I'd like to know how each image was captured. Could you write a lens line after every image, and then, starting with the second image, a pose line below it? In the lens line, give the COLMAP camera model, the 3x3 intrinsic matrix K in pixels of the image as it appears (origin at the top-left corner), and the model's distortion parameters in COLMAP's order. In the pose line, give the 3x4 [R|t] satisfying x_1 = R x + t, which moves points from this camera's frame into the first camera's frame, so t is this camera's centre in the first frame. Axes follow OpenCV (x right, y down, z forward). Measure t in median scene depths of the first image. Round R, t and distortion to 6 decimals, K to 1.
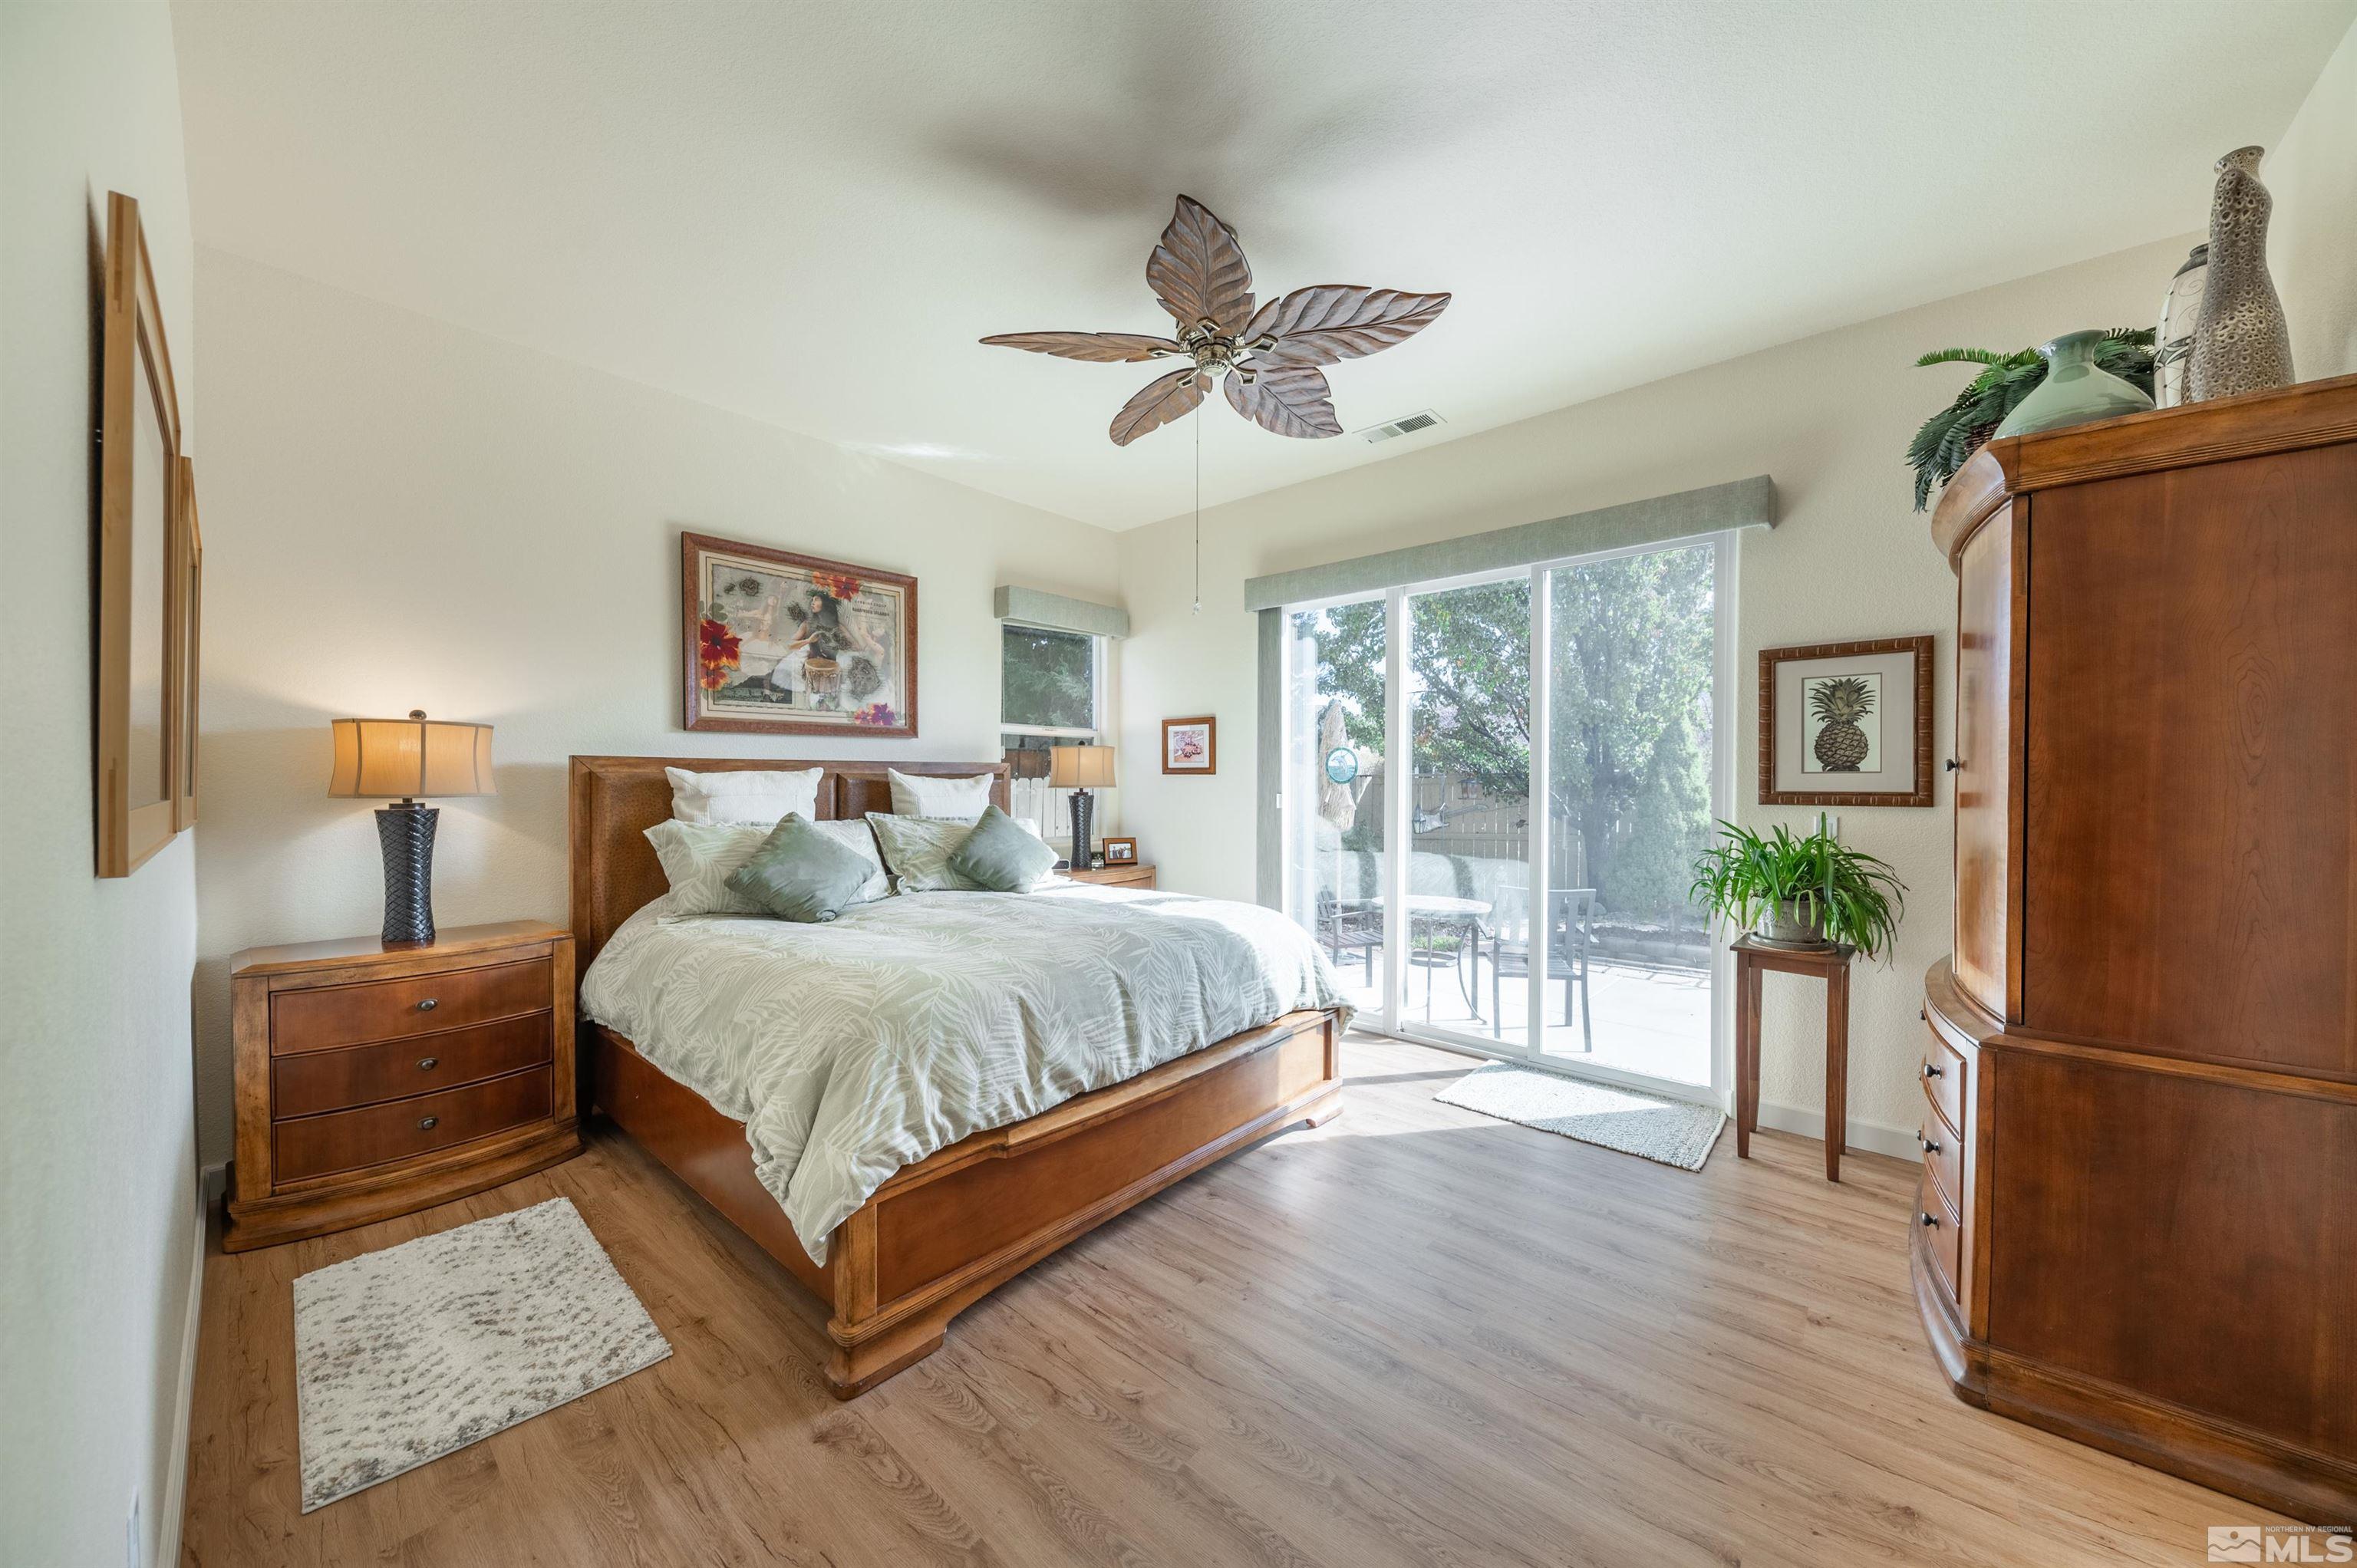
lens RADIAL K [[821.8, 0, 1180.9], [0, 821.8, 780.0], [0, 0, 1]] dist [0.003273, -0.001840]
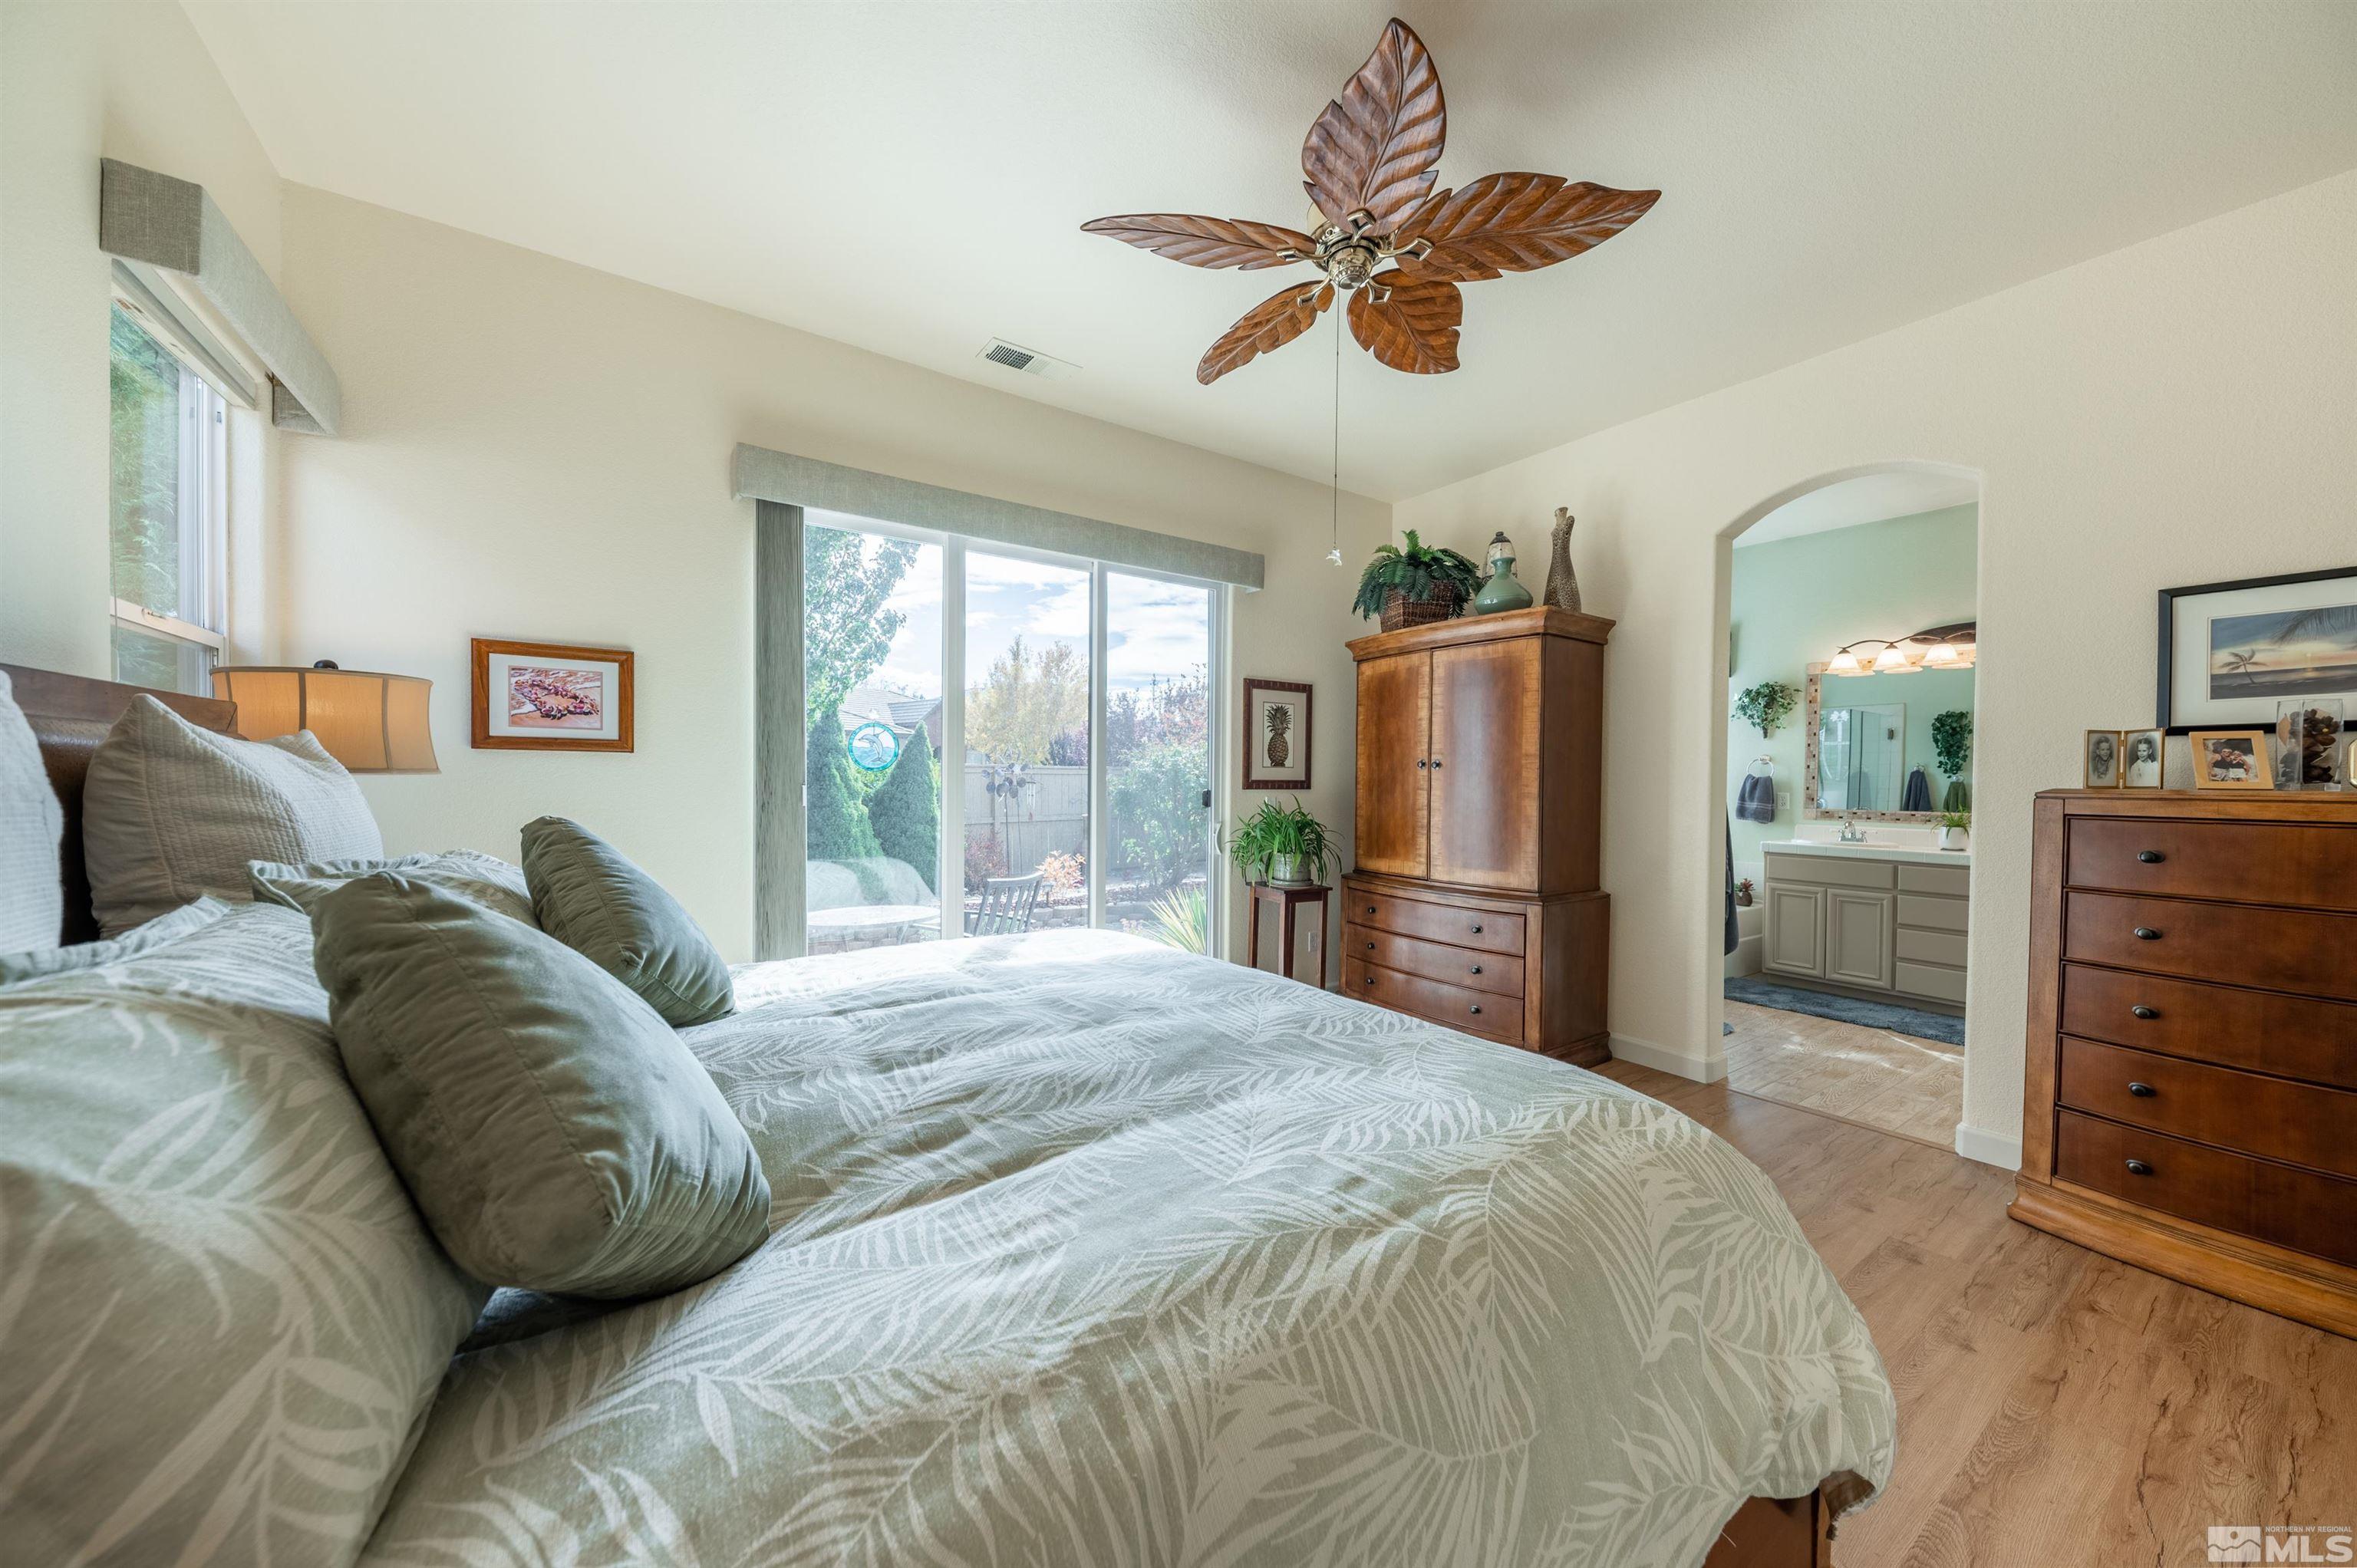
lens RADIAL K [[821.8, 0, 1177.1], [0, 821.8, 801.0], [0, 0, 1]] dist [0.003273, -0.001840]
pose [[0.255888, -0.022879, 0.966436, -0.656259], [-0.009535, 0.999612, 0.026190, 0.013855], [-0.966659, -0.015917, 0.255570, 0.753437]]
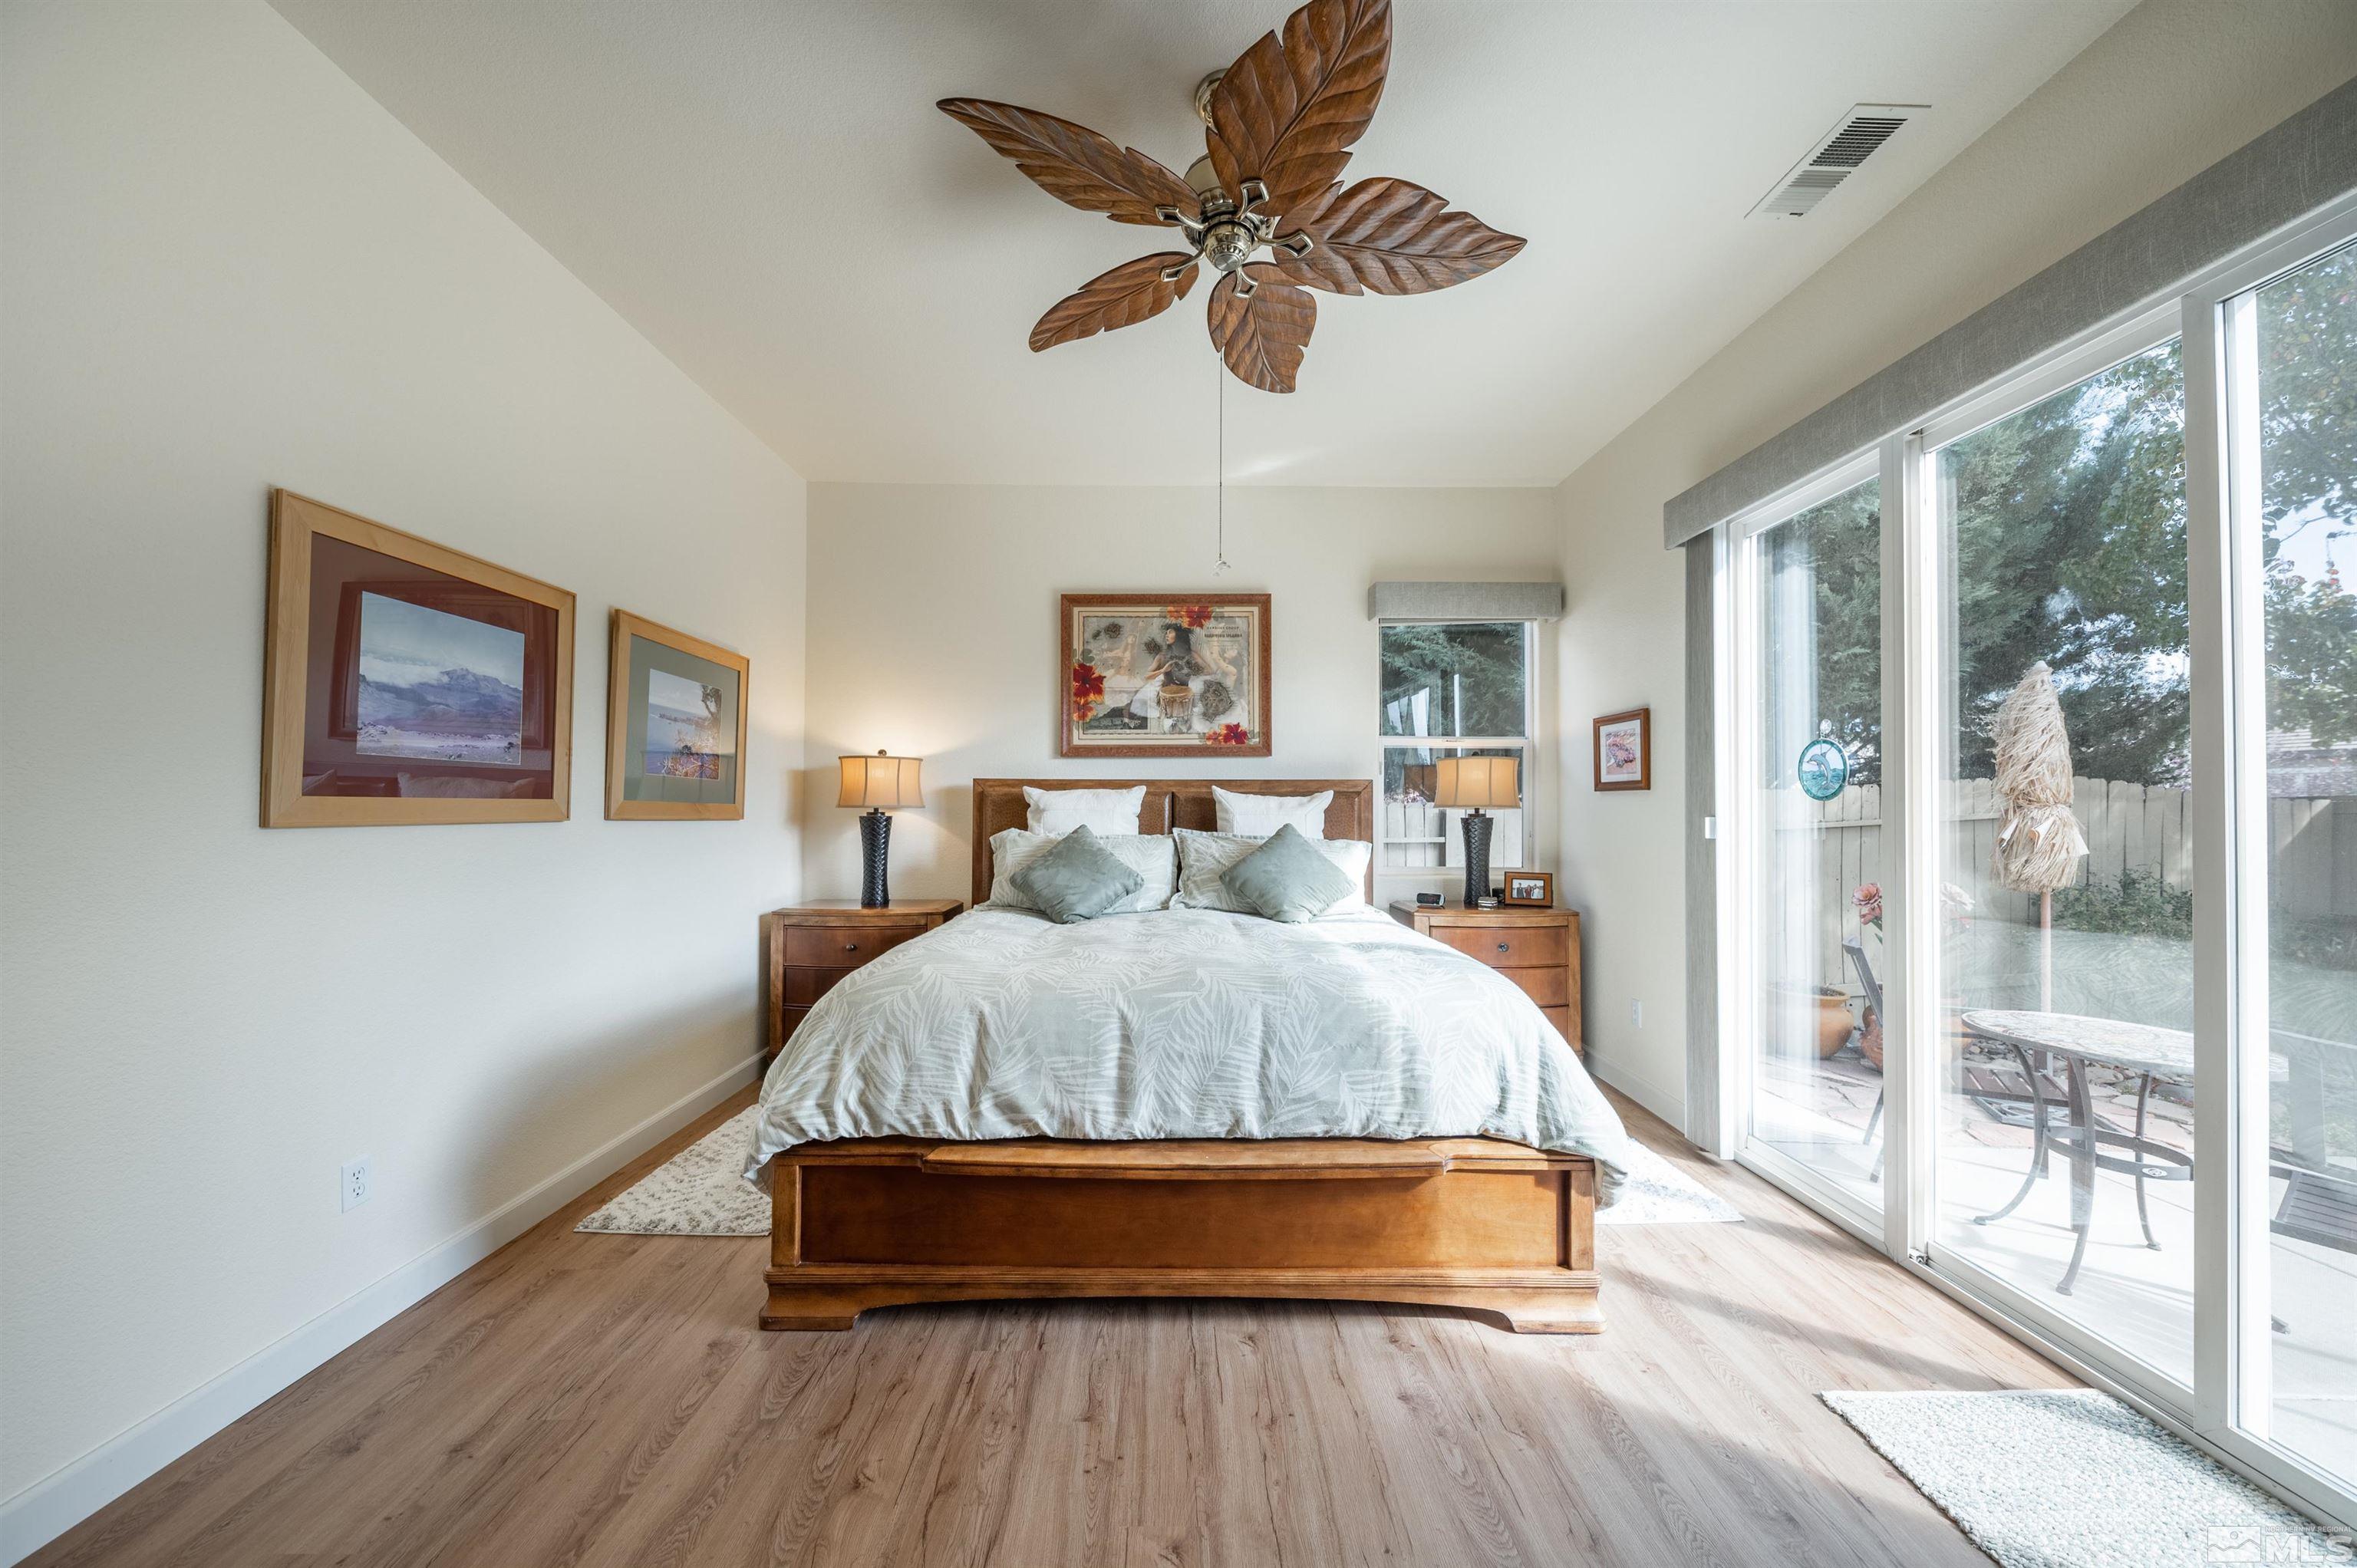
lens RADIAL K [[821.8, 0, 1185.5], [0, 821.8, 788.0], [0, 0, 1]] dist [0.003273, -0.001840]
pose [[0.666587, -0.017179, -0.745229, 0.472208], [-0.003964, 0.999639, -0.026590, 0.019251], [0.745416, 0.020678, 0.666278, 0.370951]]
